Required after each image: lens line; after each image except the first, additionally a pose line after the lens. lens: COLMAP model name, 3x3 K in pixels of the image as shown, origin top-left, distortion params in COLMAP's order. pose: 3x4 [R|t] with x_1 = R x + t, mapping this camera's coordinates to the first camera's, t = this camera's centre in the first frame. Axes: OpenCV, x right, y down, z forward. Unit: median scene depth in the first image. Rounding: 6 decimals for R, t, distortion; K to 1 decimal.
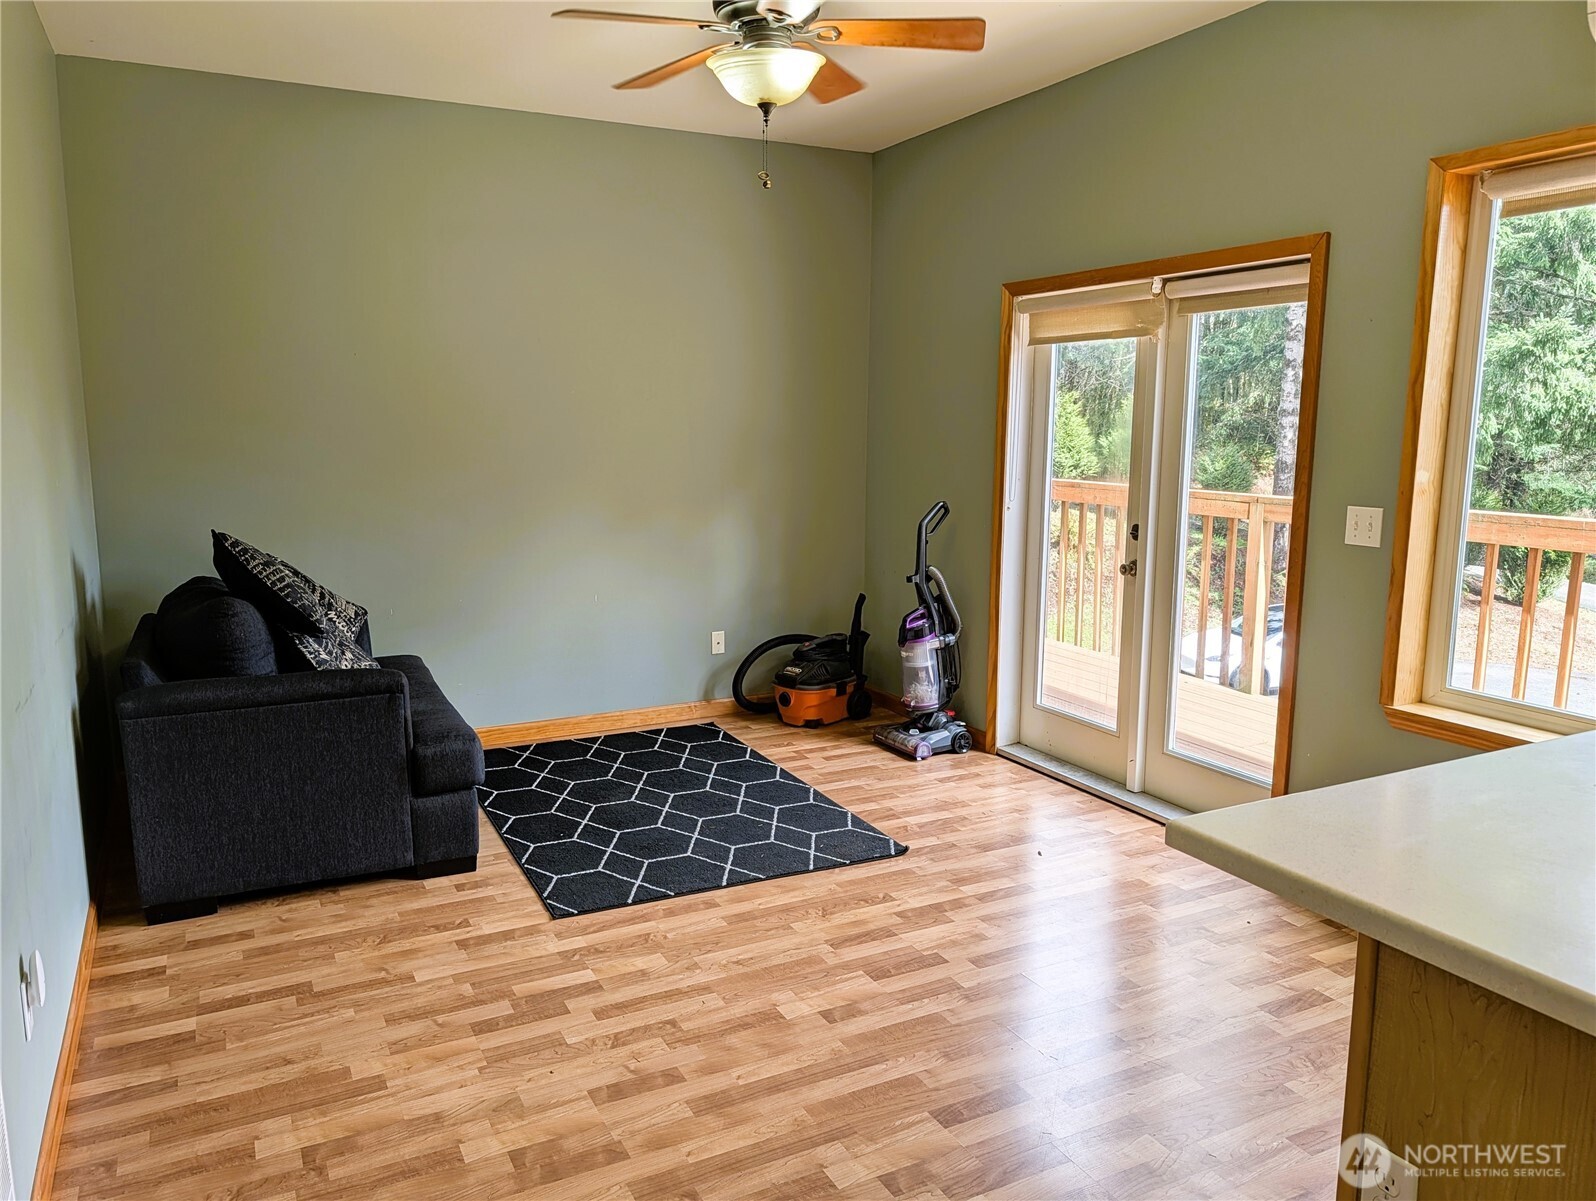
lens RADIAL K [[1149.3, 0, 794.2], [0, 1149.3, 601.4], [0, 0, 1]] dist [0.001690, 0.000821]
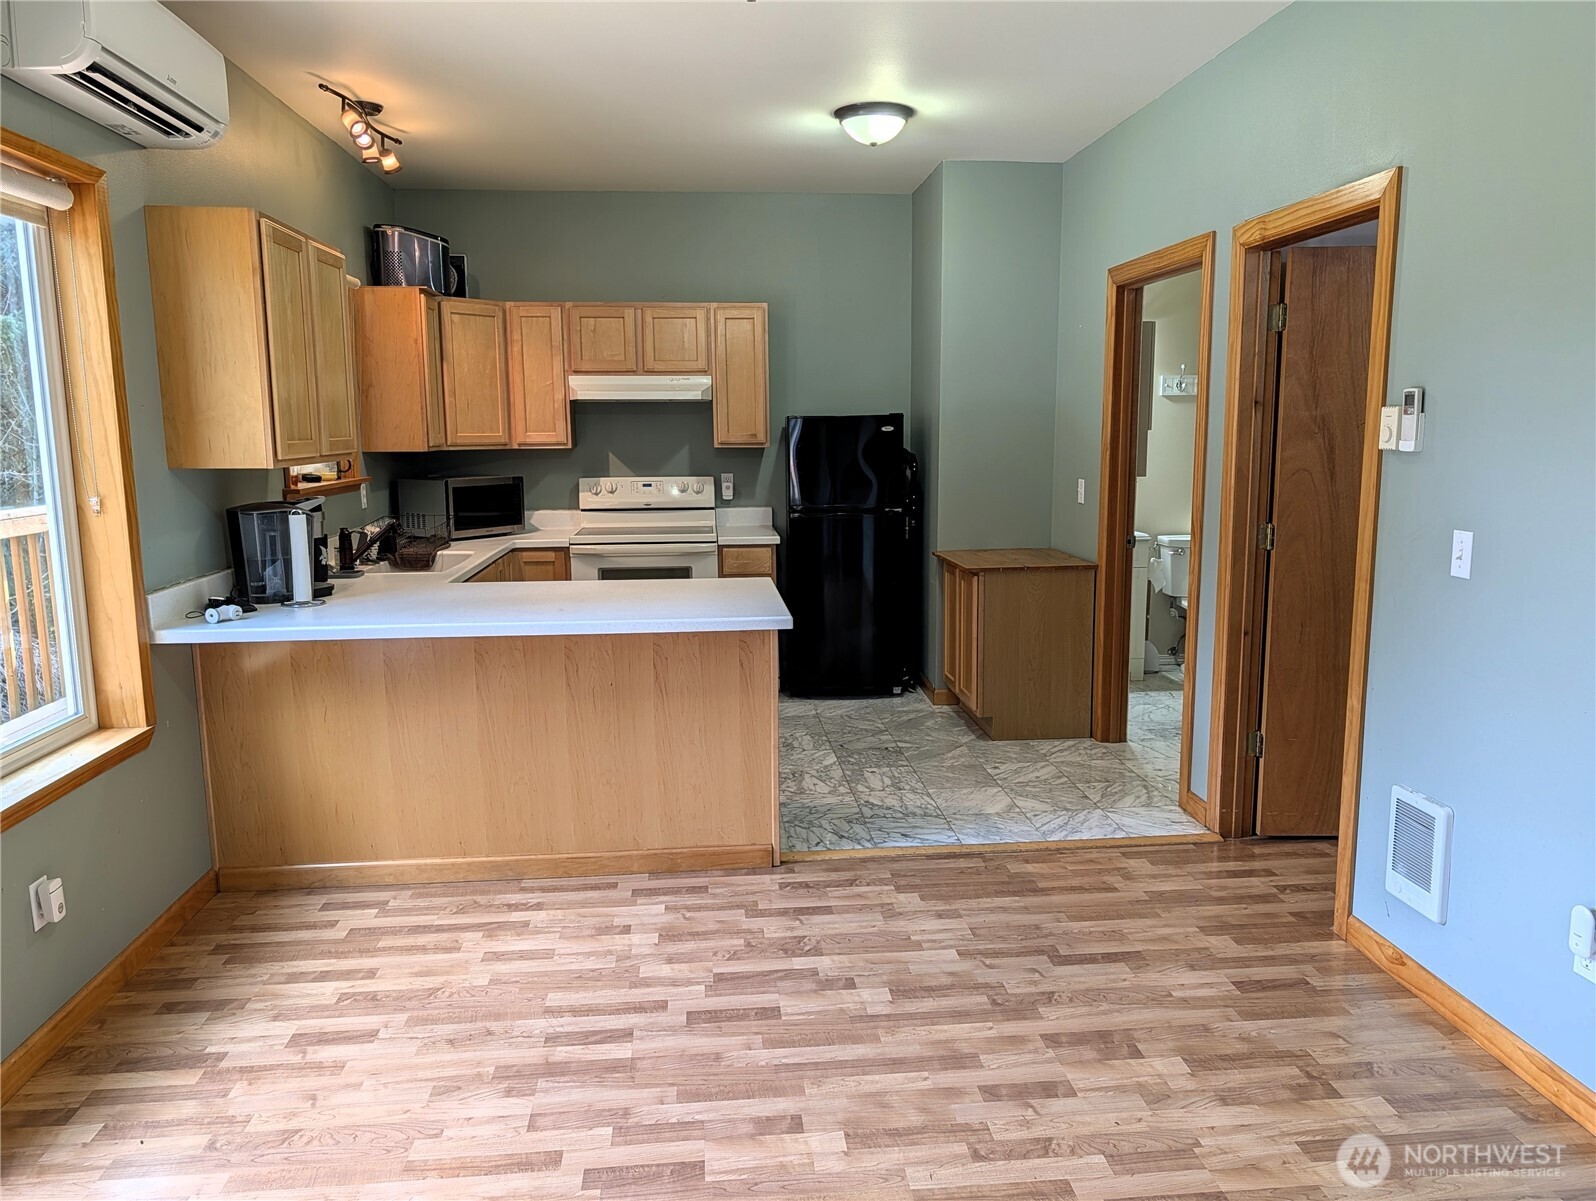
lens RADIAL K [[1149.3, 0, 798.4], [0, 1149.3, 600.6], [0, 0, 1]] dist [0.001690, 0.000821]
pose [[-0.925691, -0.050795, 0.374856, -0.305412], [0.066143, 0.953944, 0.292603, -0.293884], [-0.372454, 0.295653, -0.879697, 1.826384]]
